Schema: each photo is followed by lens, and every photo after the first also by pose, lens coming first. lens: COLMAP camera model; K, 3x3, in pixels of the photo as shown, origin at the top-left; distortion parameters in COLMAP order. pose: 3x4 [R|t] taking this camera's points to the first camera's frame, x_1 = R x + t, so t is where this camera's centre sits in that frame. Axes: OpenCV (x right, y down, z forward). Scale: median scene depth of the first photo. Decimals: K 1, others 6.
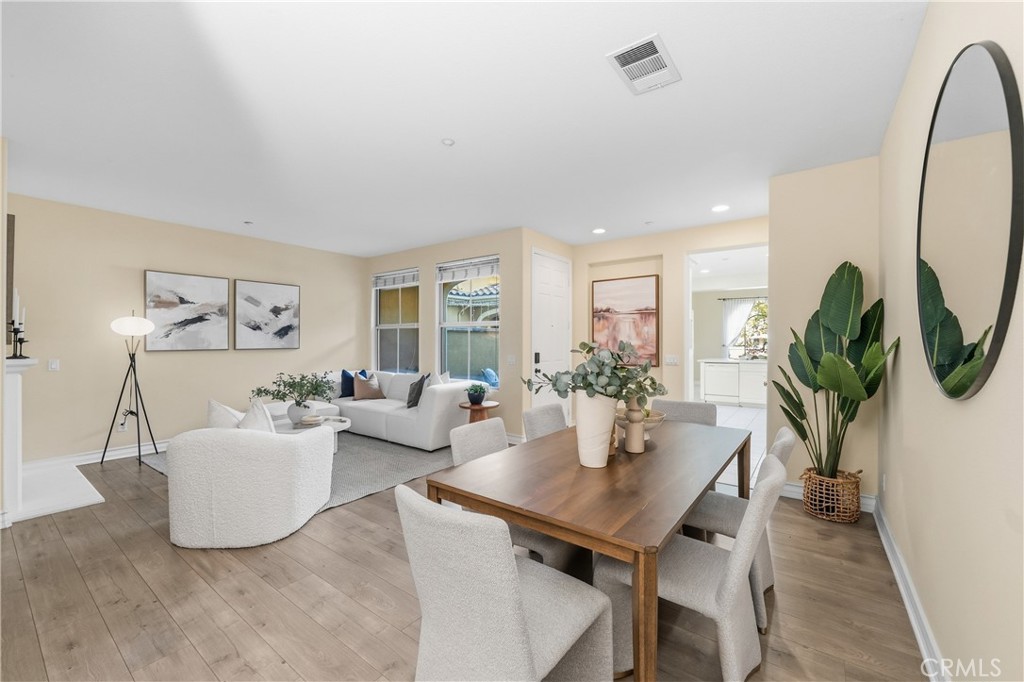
lens RADIAL K [[413.2, 0, 509.8], [0, 413.2, 341.8], [0, 0, 1]] dist [0.002523, 0.000623]
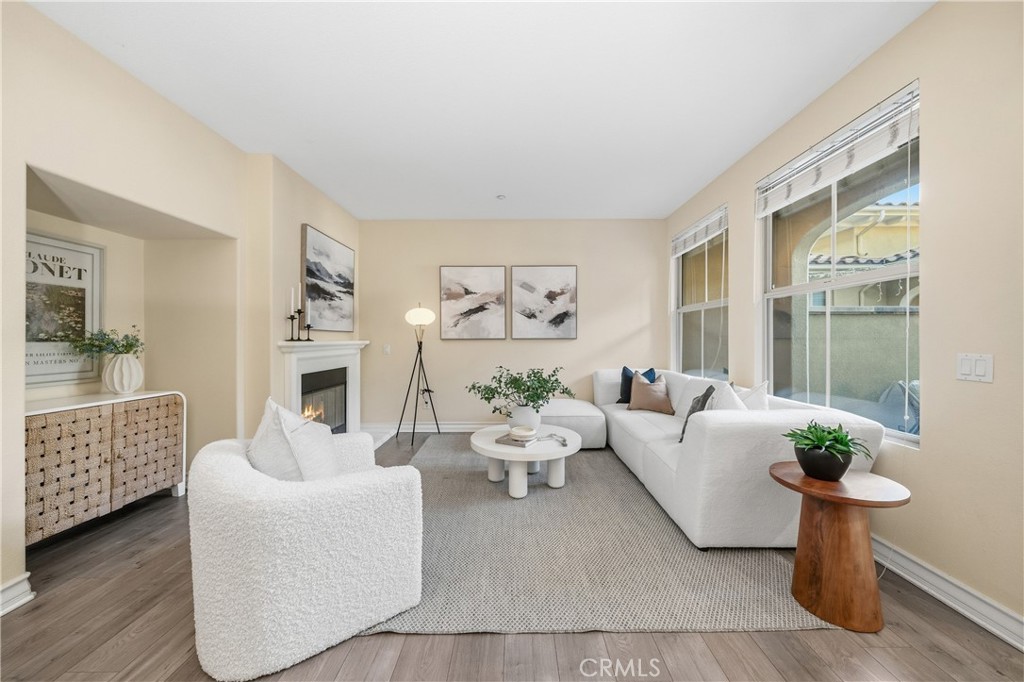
lens RADIAL K [[355.8, 0, 518.8], [0, 355.8, 340.2], [0, 0, 1]] dist [-0.005658, 0.000117]
pose [[0.598056, 0.002671, -0.801450, 0.012706], [-0.000746, 0.999996, 0.002776, 0.019848], [0.801454, -0.001062, 0.598055, 0.525302]]
